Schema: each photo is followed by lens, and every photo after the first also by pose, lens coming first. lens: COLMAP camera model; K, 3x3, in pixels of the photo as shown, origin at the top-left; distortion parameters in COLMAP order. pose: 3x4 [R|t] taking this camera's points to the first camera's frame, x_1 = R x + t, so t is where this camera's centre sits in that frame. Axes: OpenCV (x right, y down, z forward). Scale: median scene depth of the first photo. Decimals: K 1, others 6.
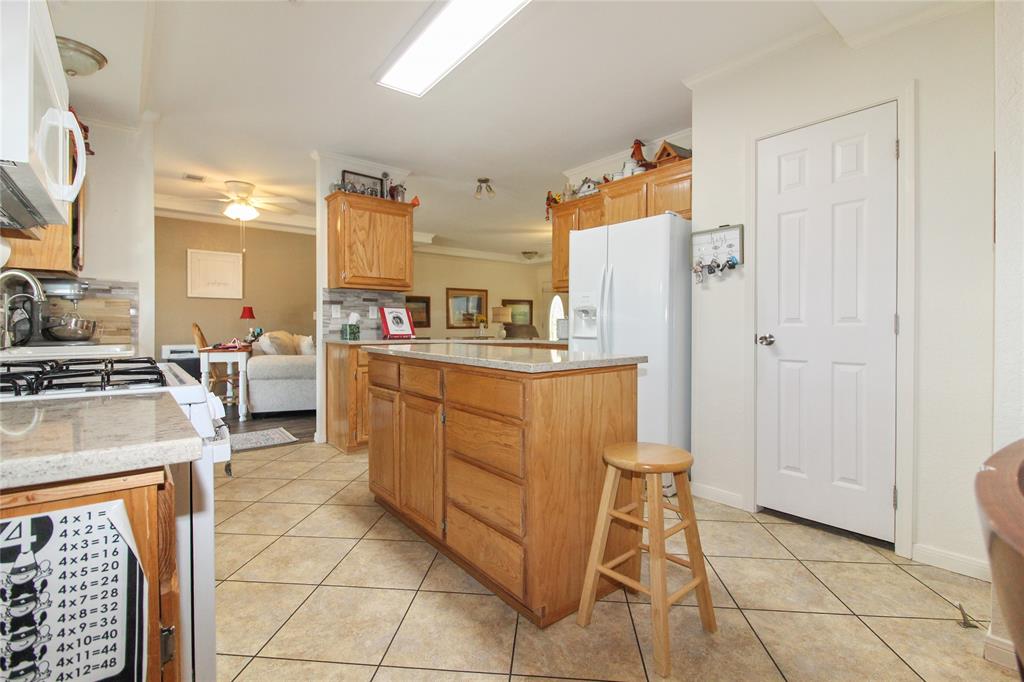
lens RADIAL K [[456.4, 0, 503.1], [0, 456.4, 331.0], [0, 0, 1]] dist [0.011684, -0.000126]
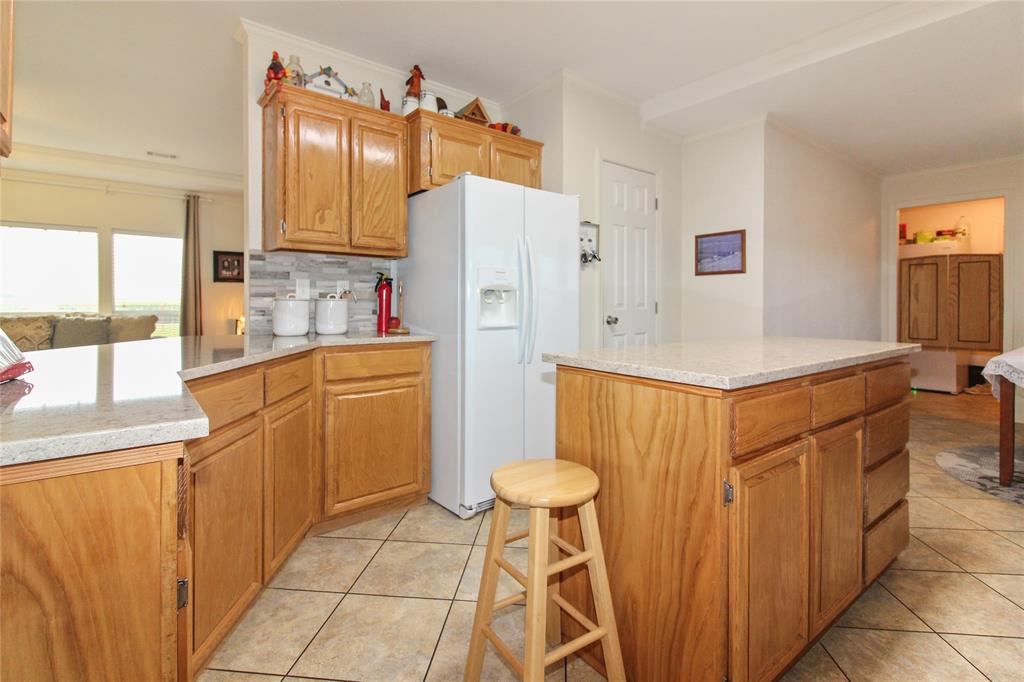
lens RADIAL K [[482.6, 0, 511.3], [0, 482.6, 304.7], [0, 0, 1]] dist [0.012731, -0.009406]
pose [[0.013390, -0.006649, 0.999888, -0.480112], [0.012150, 0.999905, 0.006486, -0.021770], [-0.999837, 0.012062, 0.013469, 0.784937]]
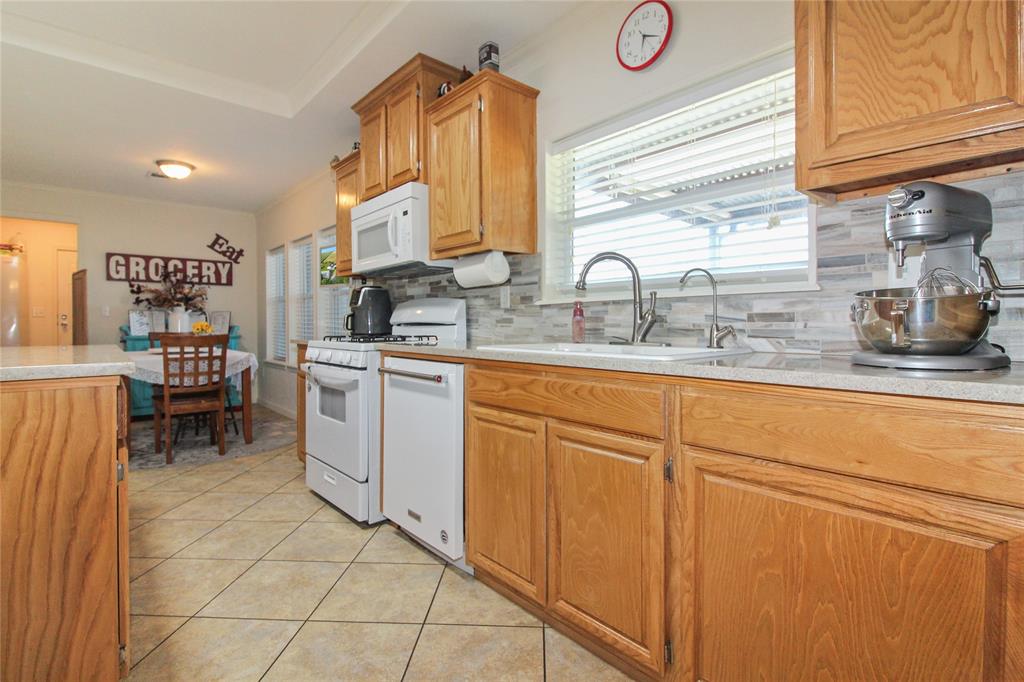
lens RADIAL K [[482.6, 0, 512.5], [0, 482.6, 327.6], [0, 0, 1]] dist [0.012731, -0.009406]
pose [[-0.998923, 0.001693, -0.046369, -0.428812], [0.000731, 0.999785, 0.020739, -0.005619], [0.046394, 0.020683, -0.998709, 0.978802]]
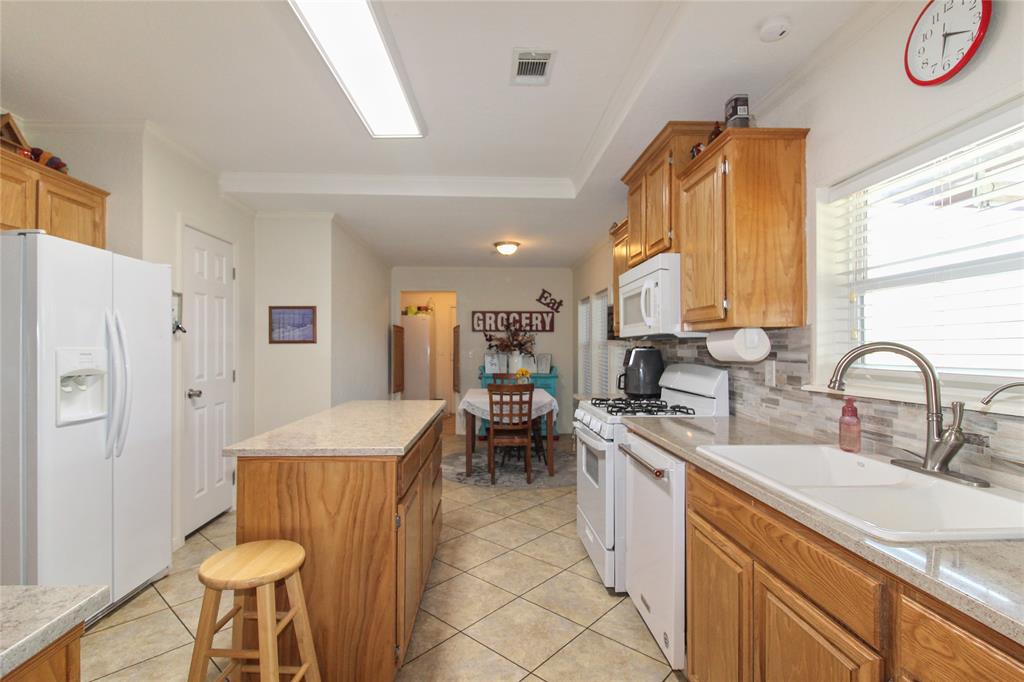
lens RADIAL K [[482.6, 0, 508.9], [0, 482.6, 342.9], [0, 0, 1]] dist [0.012731, -0.009406]
pose [[-0.807057, 0.000399, 0.590474, -0.533454], [0.004213, 0.999978, 0.005083, -0.071320], [-0.590459, 0.006590, -0.807041, 0.954933]]
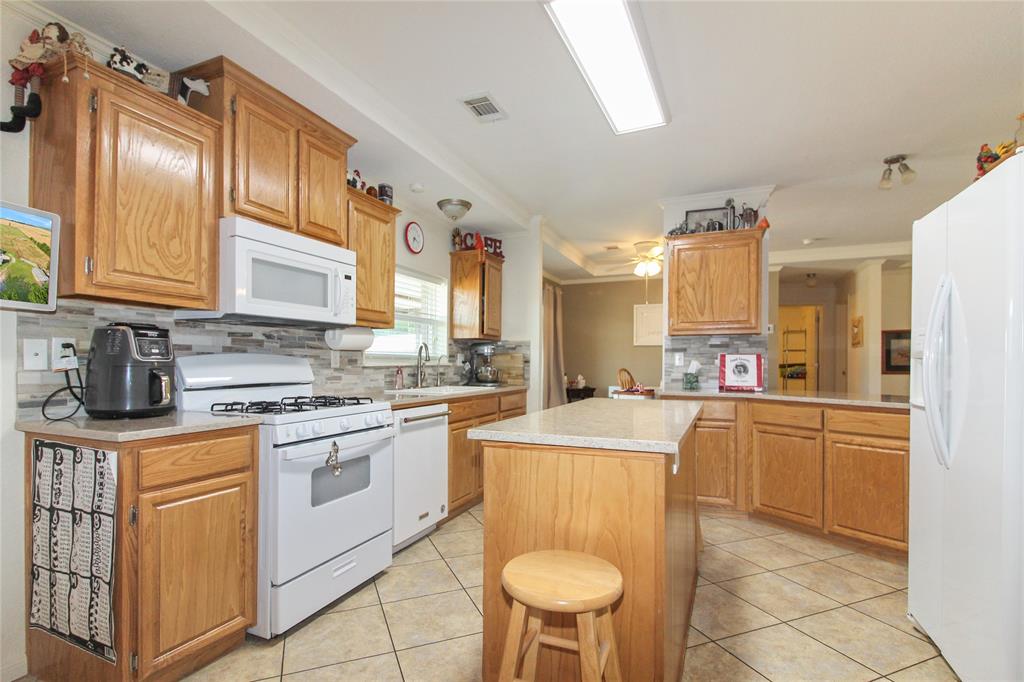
lens RADIAL K [[482.6, 0, 518.9], [0, 482.6, 359.2], [0, 0, 1]] dist [0.012731, -0.009406]
pose [[0.481718, -0.008284, -0.876287, 0.377143], [-0.012742, 0.999783, -0.016456, -0.022988], [0.876234, 0.019093, 0.481508, 0.222348]]
